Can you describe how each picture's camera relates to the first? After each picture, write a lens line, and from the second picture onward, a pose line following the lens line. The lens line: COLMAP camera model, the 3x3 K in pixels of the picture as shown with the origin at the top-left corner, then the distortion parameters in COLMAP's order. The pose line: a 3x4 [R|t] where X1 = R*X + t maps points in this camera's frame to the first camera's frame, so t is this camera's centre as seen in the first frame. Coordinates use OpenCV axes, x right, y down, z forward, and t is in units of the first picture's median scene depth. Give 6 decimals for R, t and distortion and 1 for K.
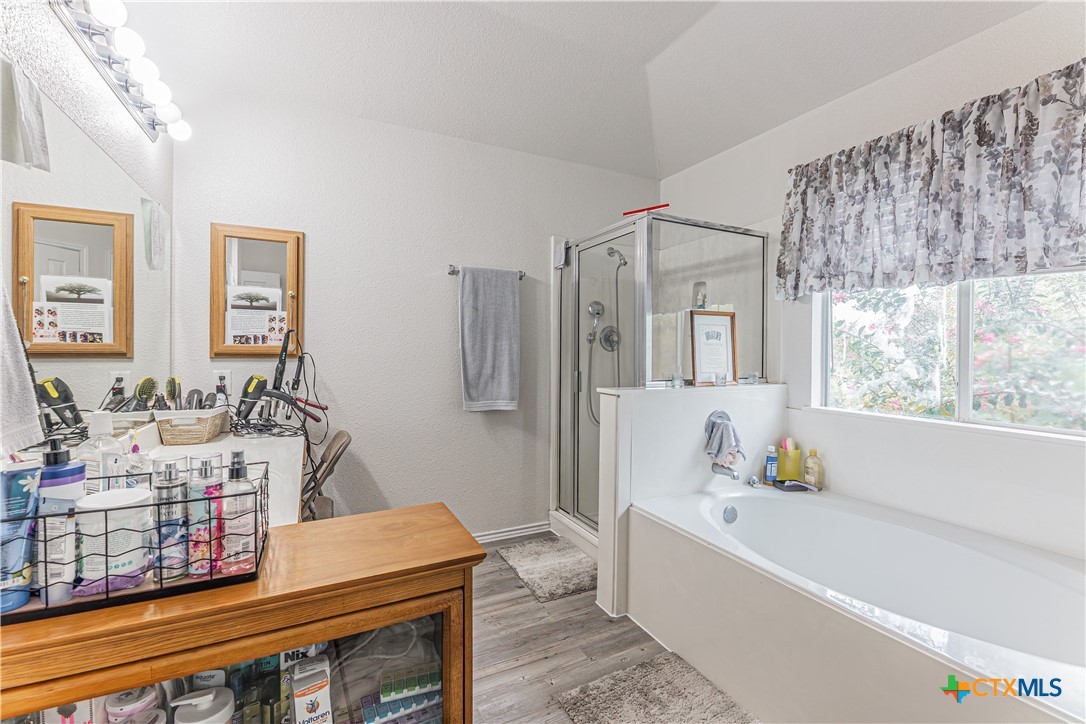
lens RADIAL K [[440.2, 0, 549.7], [0, 440.2, 355.1], [0, 0, 1]] dist [-0.002261, -0.002908]
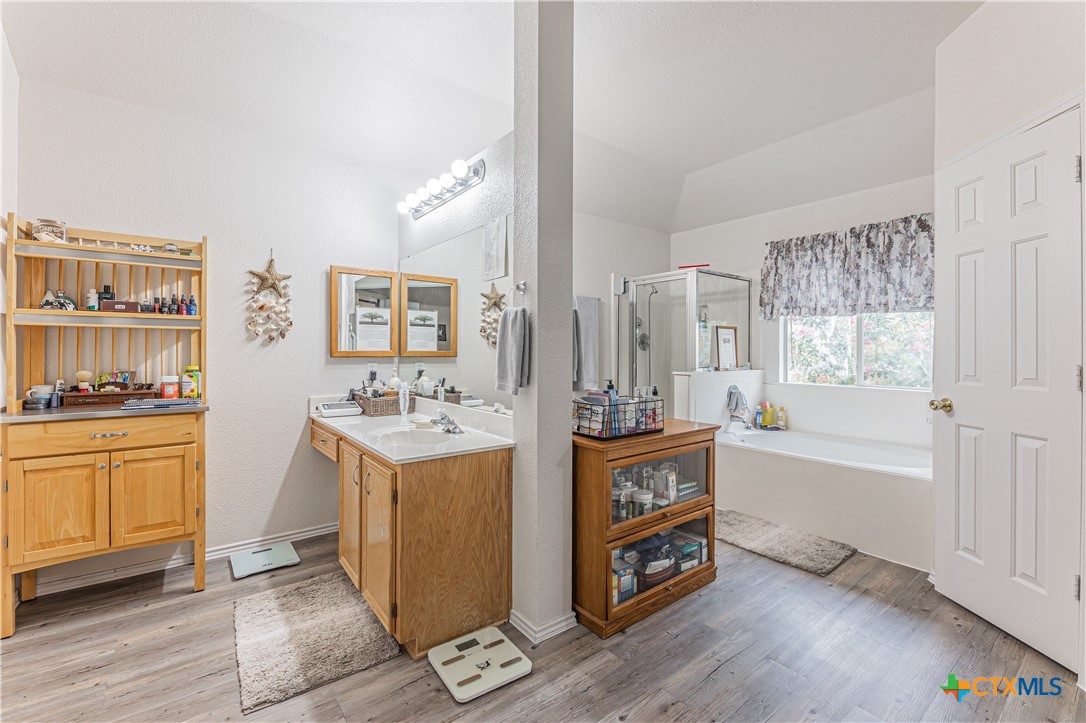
lens RADIAL K [[440.2, 0, 542.2], [0, 440.2, 354.3], [0, 0, 1]] dist [-0.002261, -0.002908]
pose [[0.983722, -0.004023, 0.179653, -0.721858], [0.004511, 0.999987, -0.002309, 0.009413], [-0.179641, 0.003082, 0.983727, -0.605895]]
